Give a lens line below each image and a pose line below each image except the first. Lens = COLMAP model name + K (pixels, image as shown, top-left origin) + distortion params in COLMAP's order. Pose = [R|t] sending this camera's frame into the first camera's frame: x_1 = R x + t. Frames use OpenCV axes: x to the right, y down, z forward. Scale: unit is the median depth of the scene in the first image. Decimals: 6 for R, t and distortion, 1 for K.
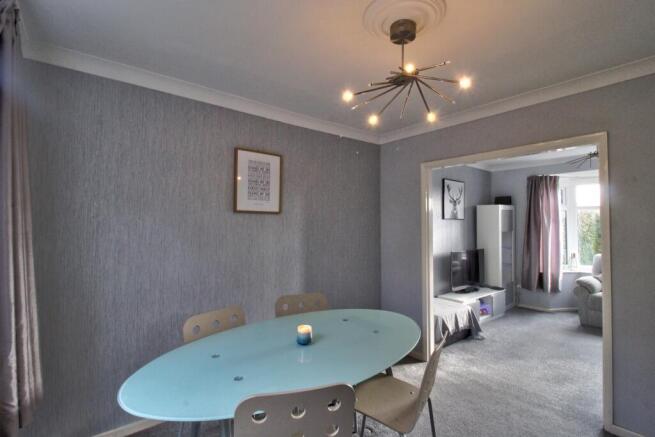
lens RADIAL K [[306.8, 0, 326.8], [0, 306.8, 214.4], [0, 0, 1]] dist [0.001577, -0.014889]
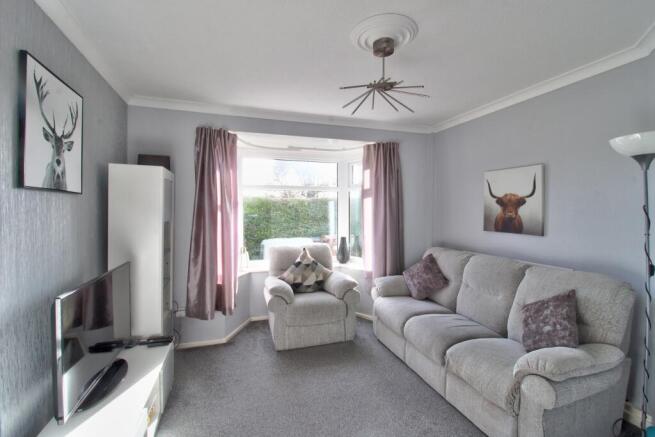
lens RADIAL K [[306.8, 0, 326.8], [0, 306.8, 214.4], [0, 0, 1]] dist [0.001577, -0.014889]
pose [[0.350952, -0.017371, 0.936232, 0.199662], [-0.034693, 0.998900, 0.031539, 0.019930], [-0.935751, -0.043549, 0.349963, 0.585969]]
